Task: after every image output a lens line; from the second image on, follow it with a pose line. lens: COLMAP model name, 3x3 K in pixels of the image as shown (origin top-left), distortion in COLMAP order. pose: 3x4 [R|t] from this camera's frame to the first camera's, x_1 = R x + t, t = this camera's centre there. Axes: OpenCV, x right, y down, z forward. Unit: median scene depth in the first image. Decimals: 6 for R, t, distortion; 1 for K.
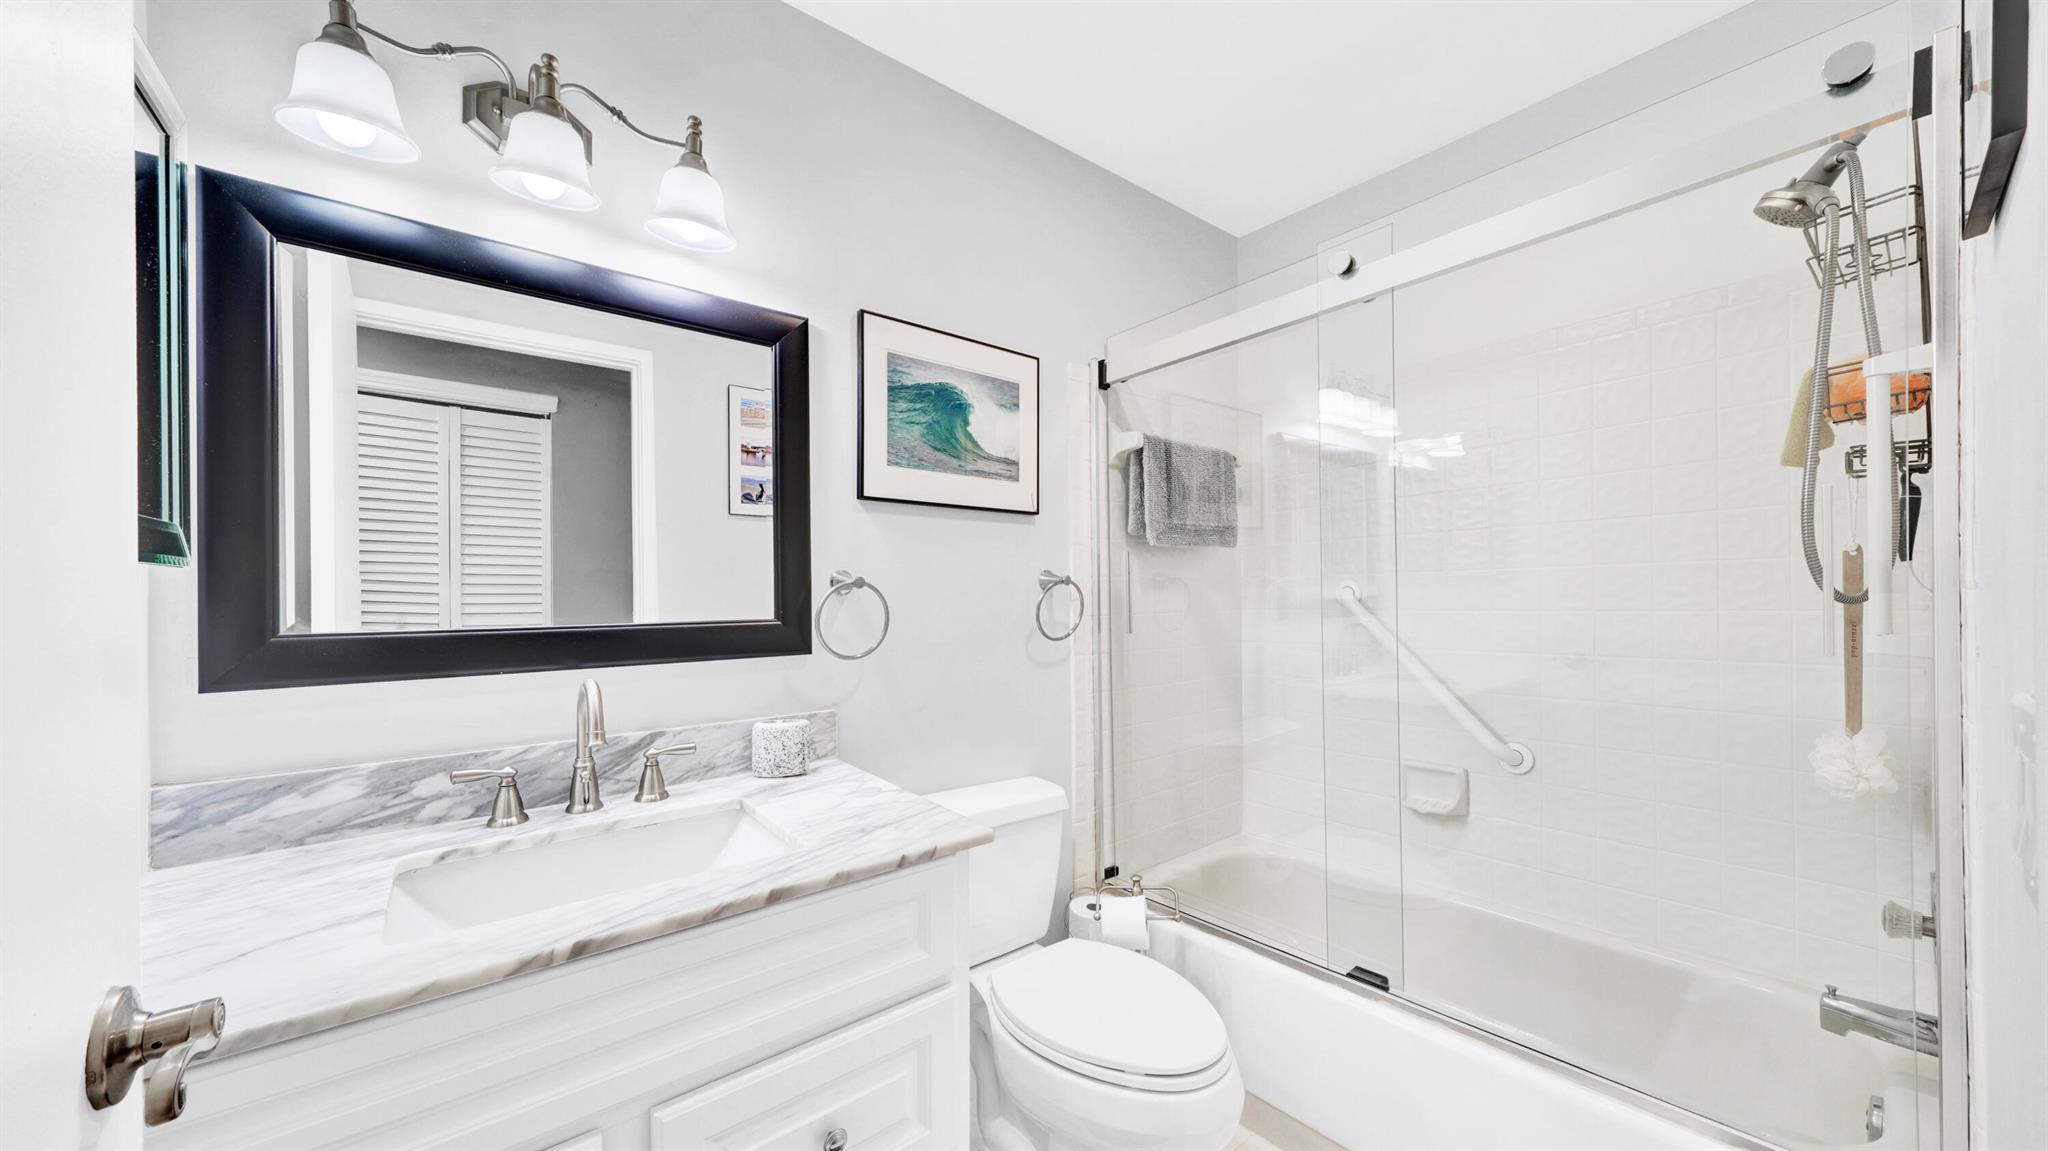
lens RADIAL K [[719.1, 0, 1024.2], [0, 719.1, 588.6], [0, 0, 1]] dist [-0.004426, -0.000089]
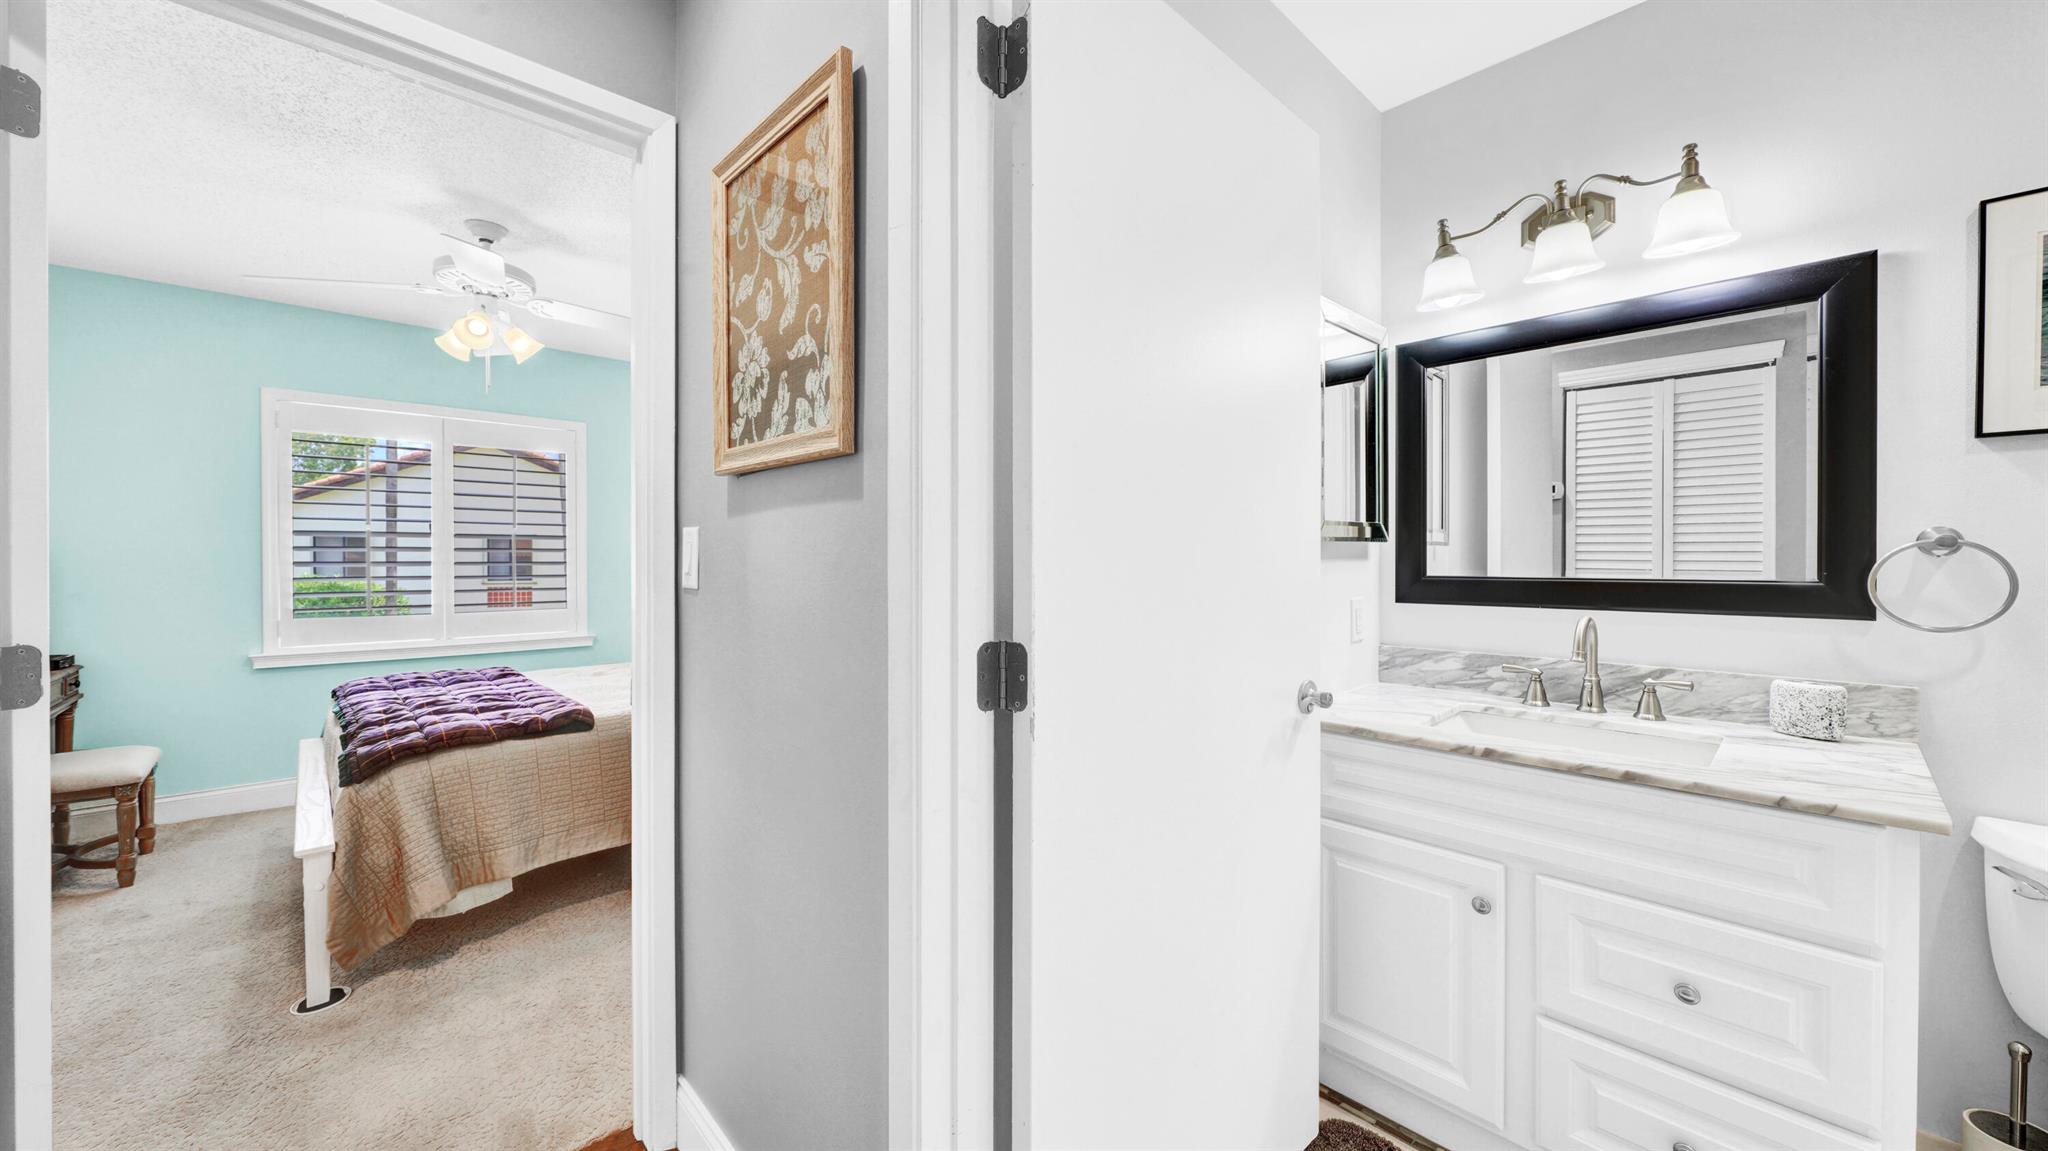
lens RADIAL K [[743.7, 0, 1014.4], [0, 743.7, 567.5], [0, 0, 1]] dist [-0.008058, -0.000012]
pose [[0.065695, 0.020837, -0.997622, 0.773422], [0.013731, 0.999668, 0.021784, -0.015670], [0.997745, -0.015129, 0.065387, -0.206454]]
